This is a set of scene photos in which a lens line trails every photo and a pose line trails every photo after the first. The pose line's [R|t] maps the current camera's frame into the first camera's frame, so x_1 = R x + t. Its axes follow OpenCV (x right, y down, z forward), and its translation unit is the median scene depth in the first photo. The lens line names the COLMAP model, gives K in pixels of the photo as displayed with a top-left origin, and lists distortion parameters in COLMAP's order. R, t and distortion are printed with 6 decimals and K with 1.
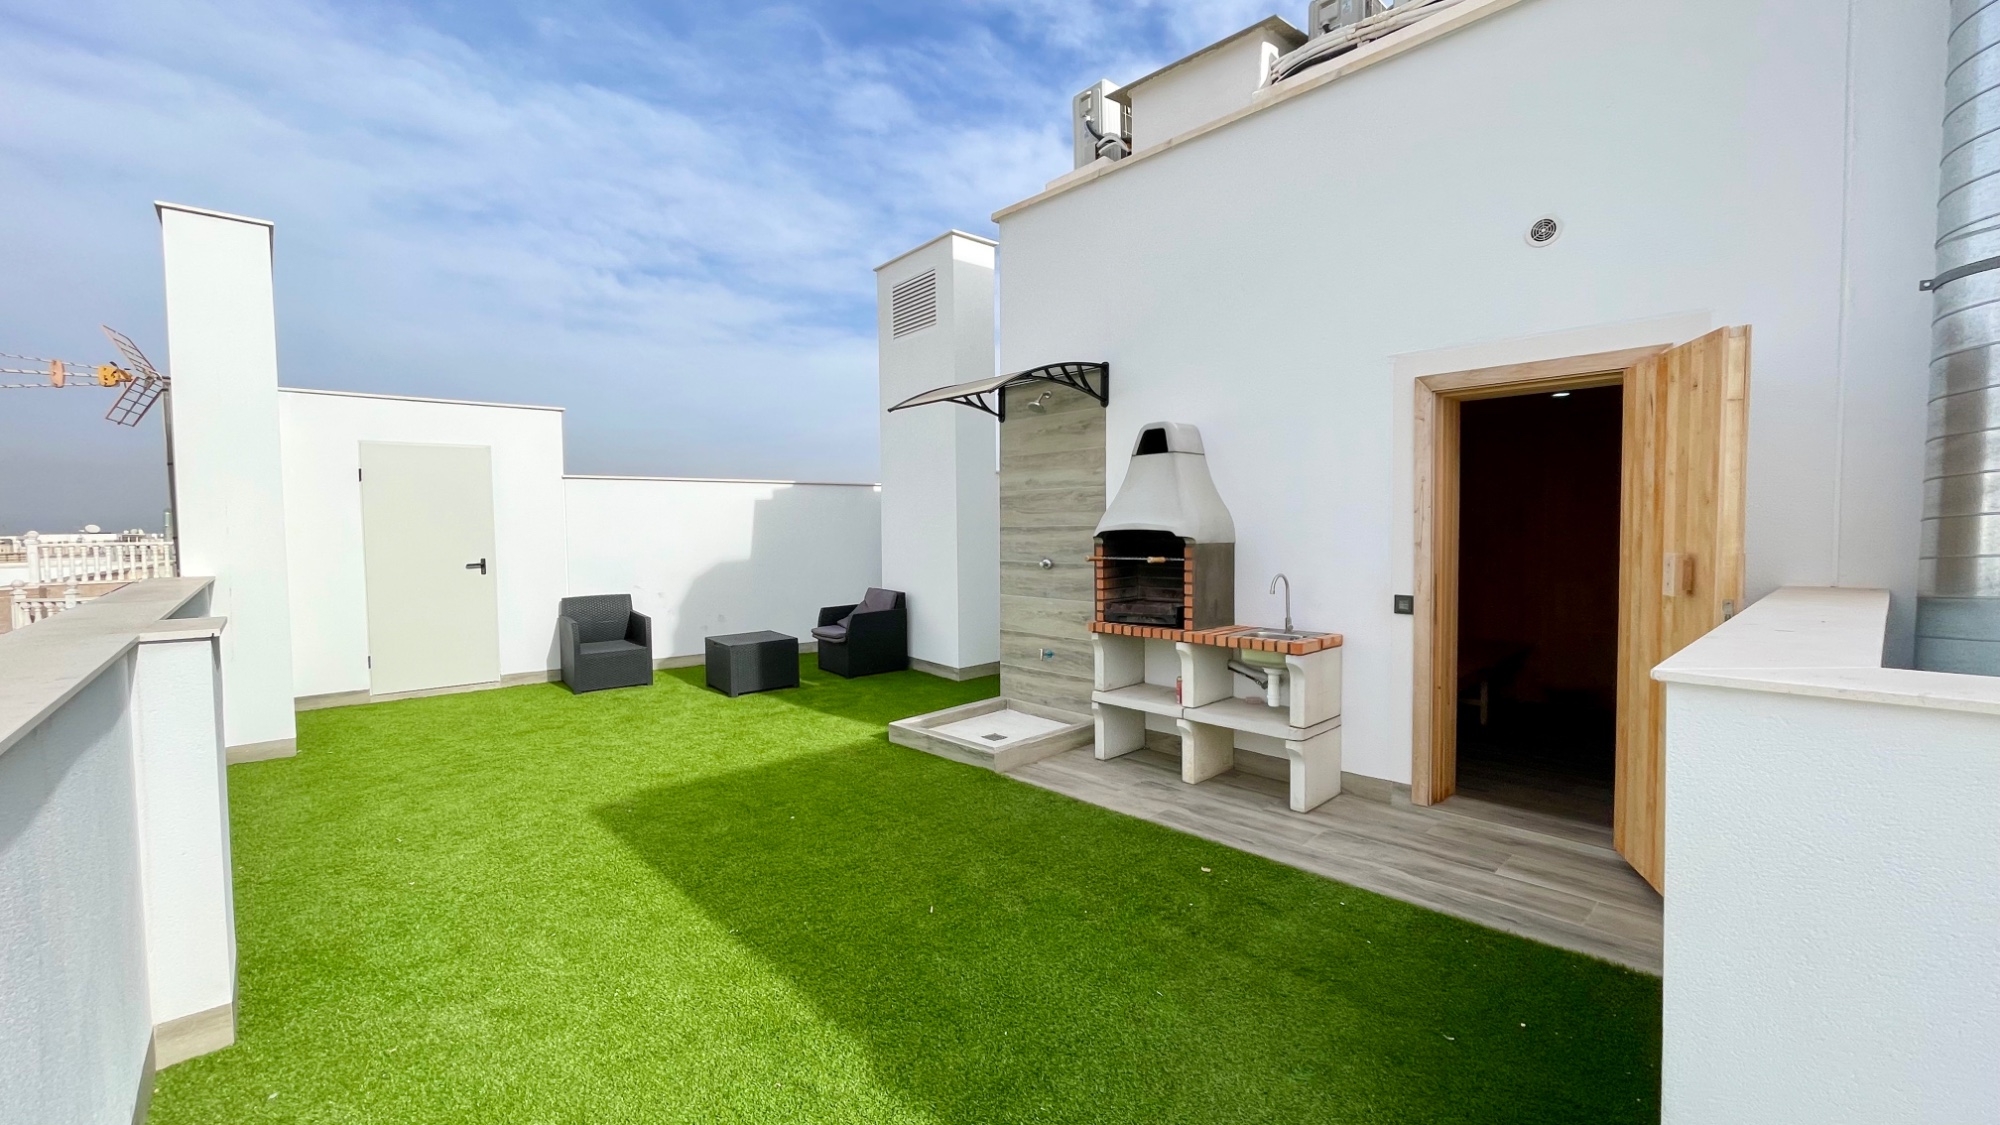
lens RADIAL K [[808.1, 0, 997.8], [0, 808.1, 560.6], [0, 0, 1]] dist [-0.001606, 0.001842]
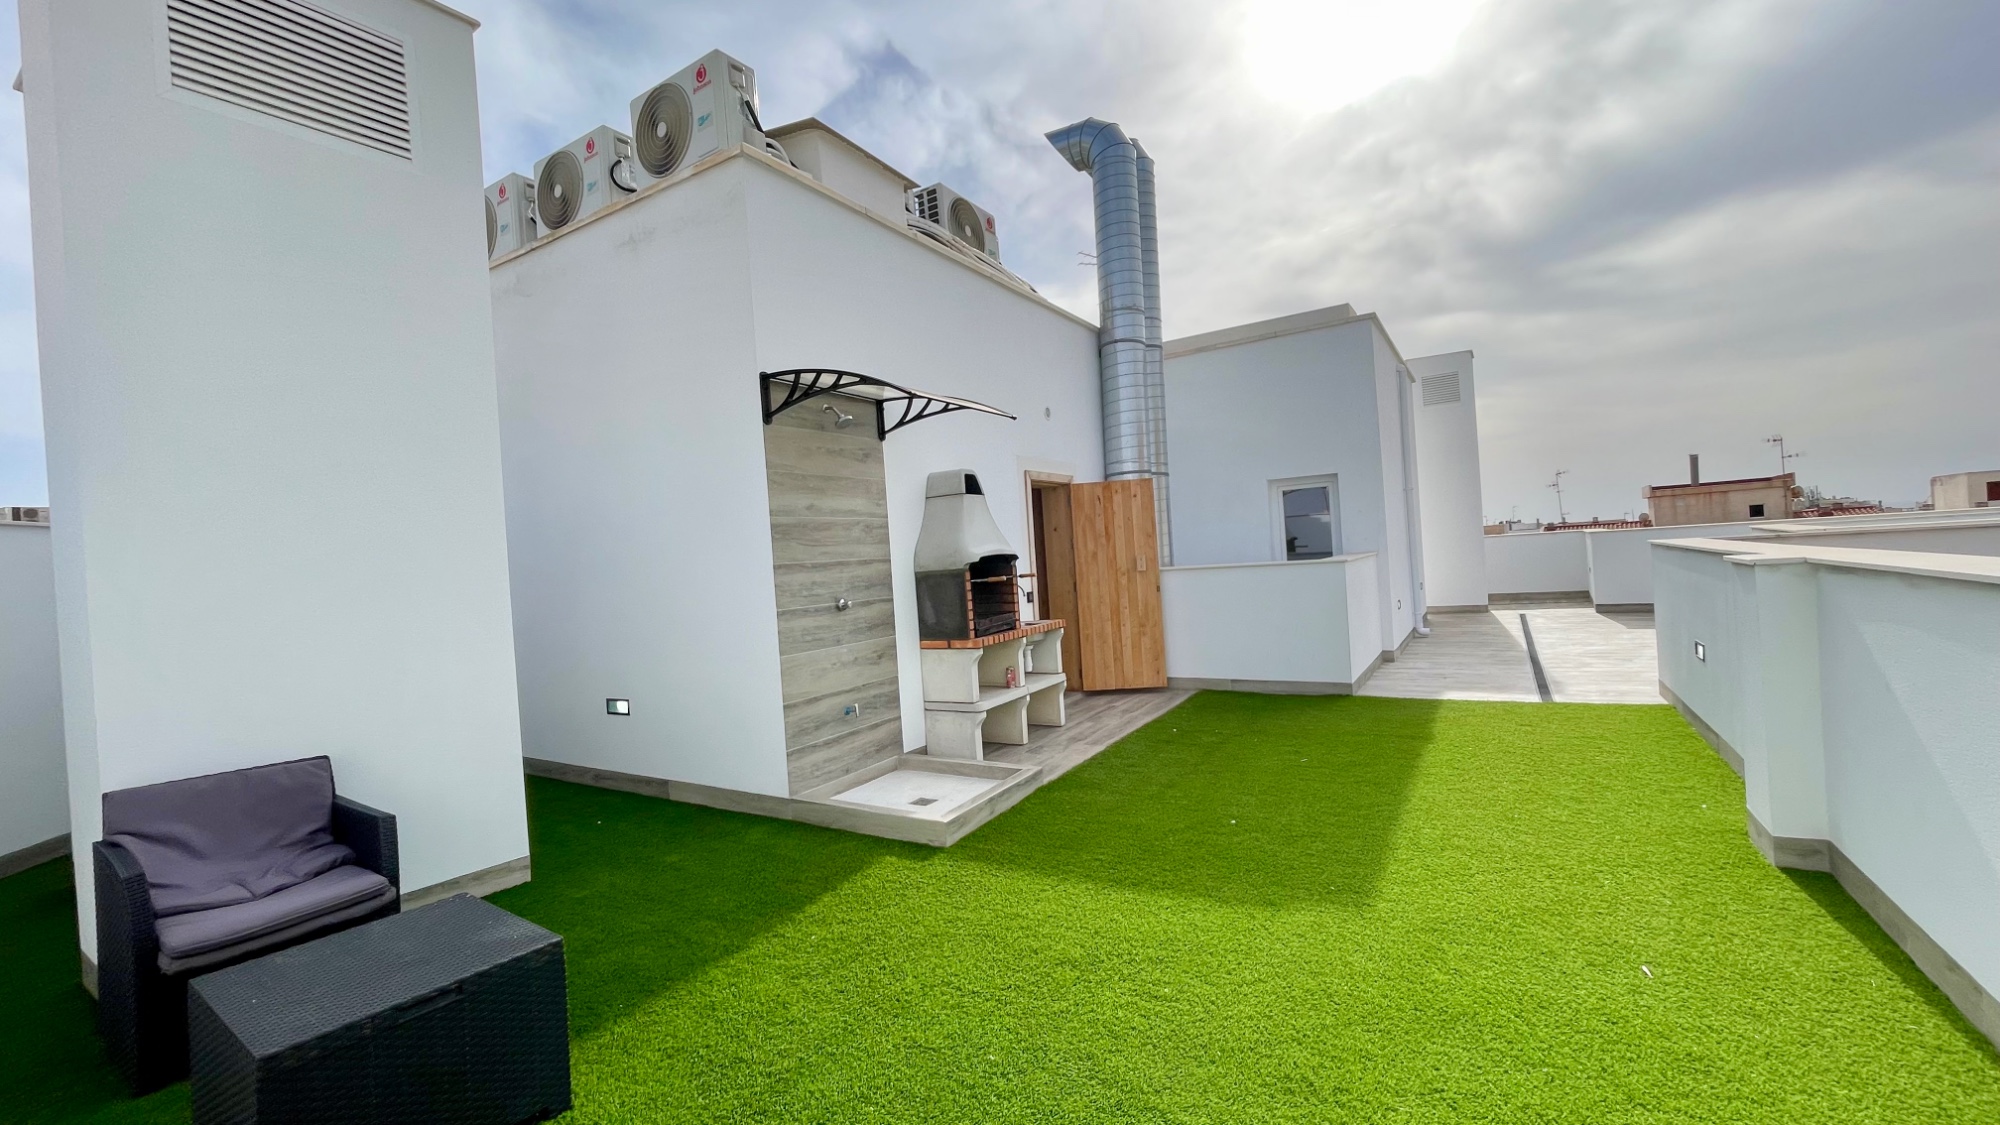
lens RADIAL K [[808.1, 0, 997.6], [0, 808.1, 563.8], [0, 0, 1]] dist [-0.001606, 0.001842]
pose [[-0.275326, 0.022342, 0.961091, -0.912293], [0.110979, 0.993785, 0.008691, -0.031898], [-0.954924, 0.109054, -0.276095, 1.213214]]
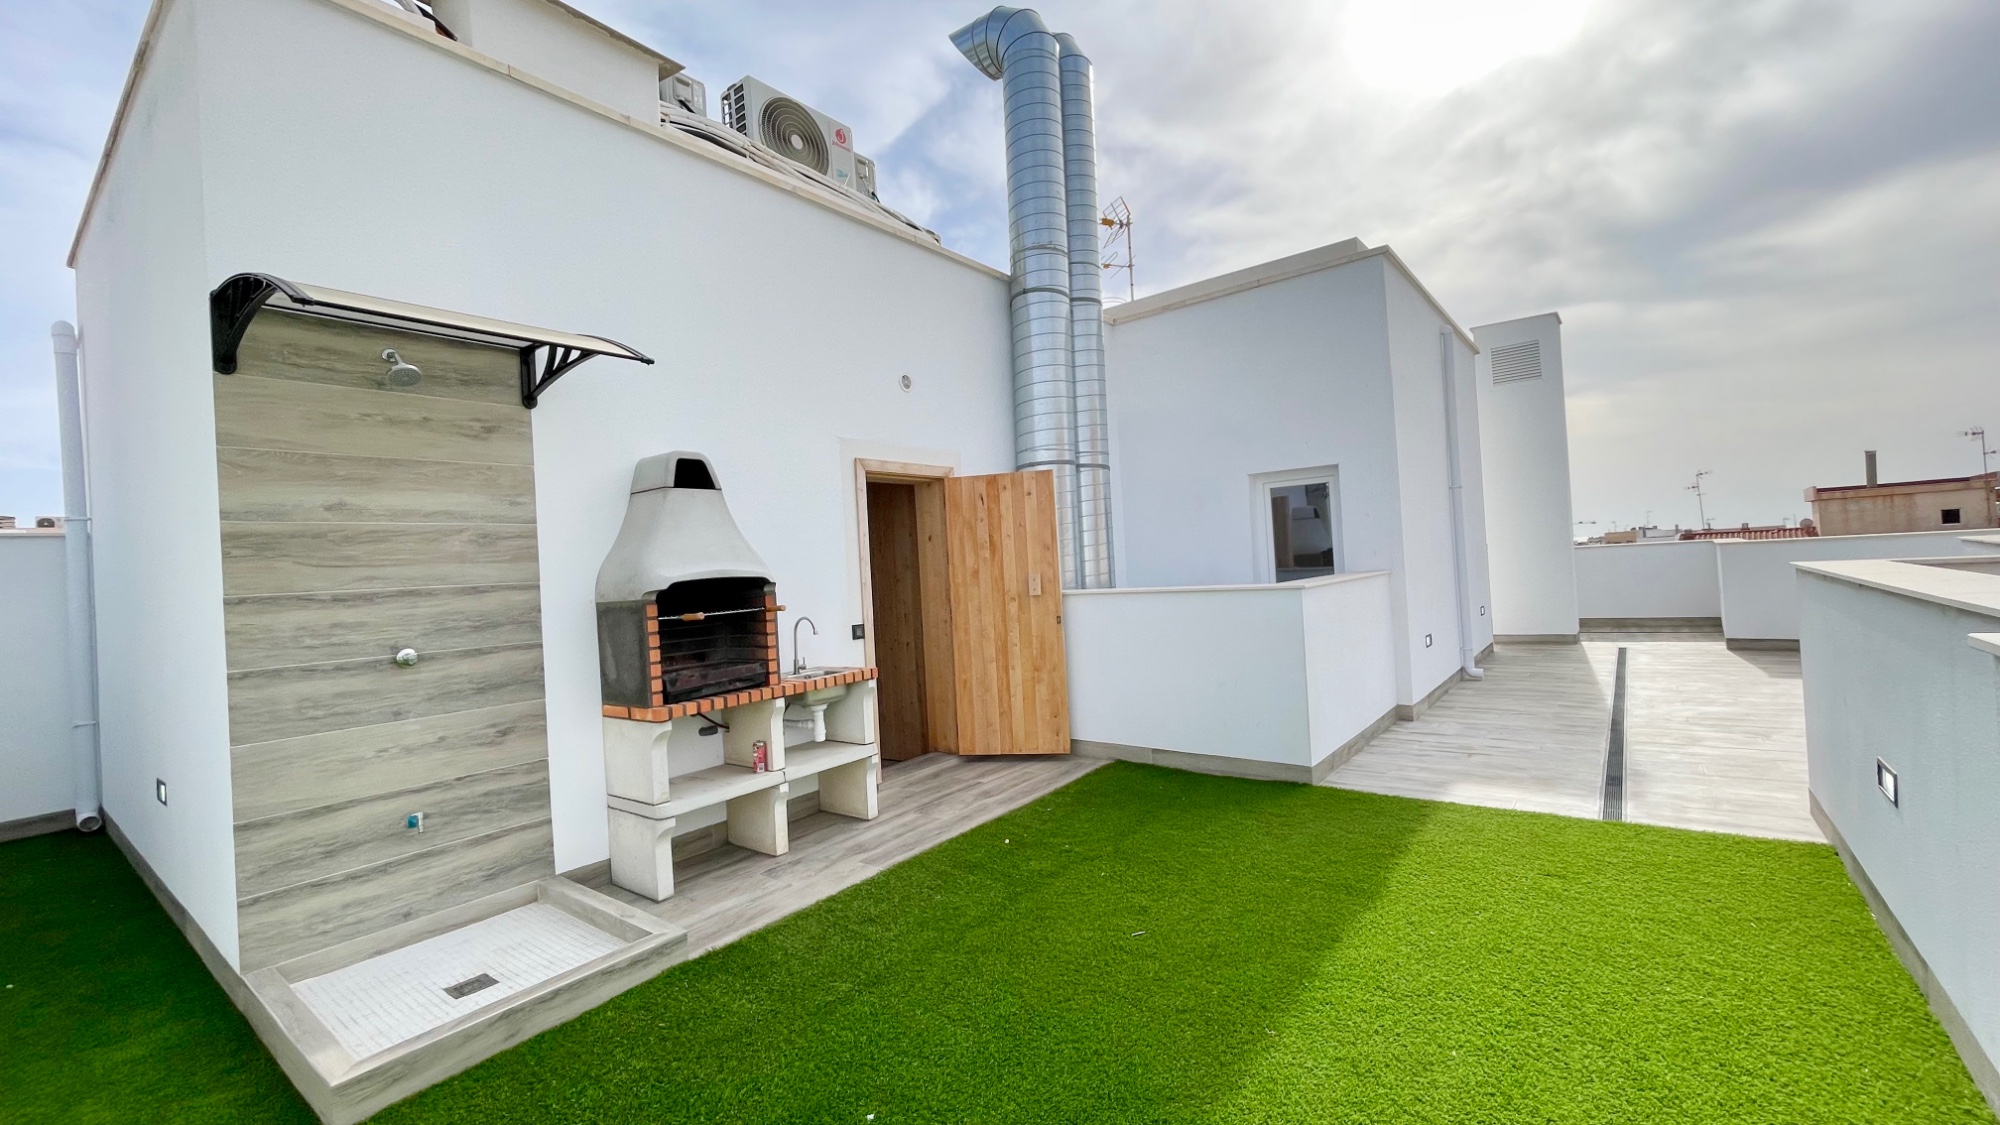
lens RADIAL K [[808.1, 0, 996.6], [0, 808.1, 560.6], [0, 0, 1]] dist [-0.001606, 0.001842]
pose [[-0.168110, 0.031134, 0.985276, -0.625463], [0.103777, 0.994506, -0.013719, -0.013583], [-0.980290, 0.099943, -0.170418, 0.781117]]
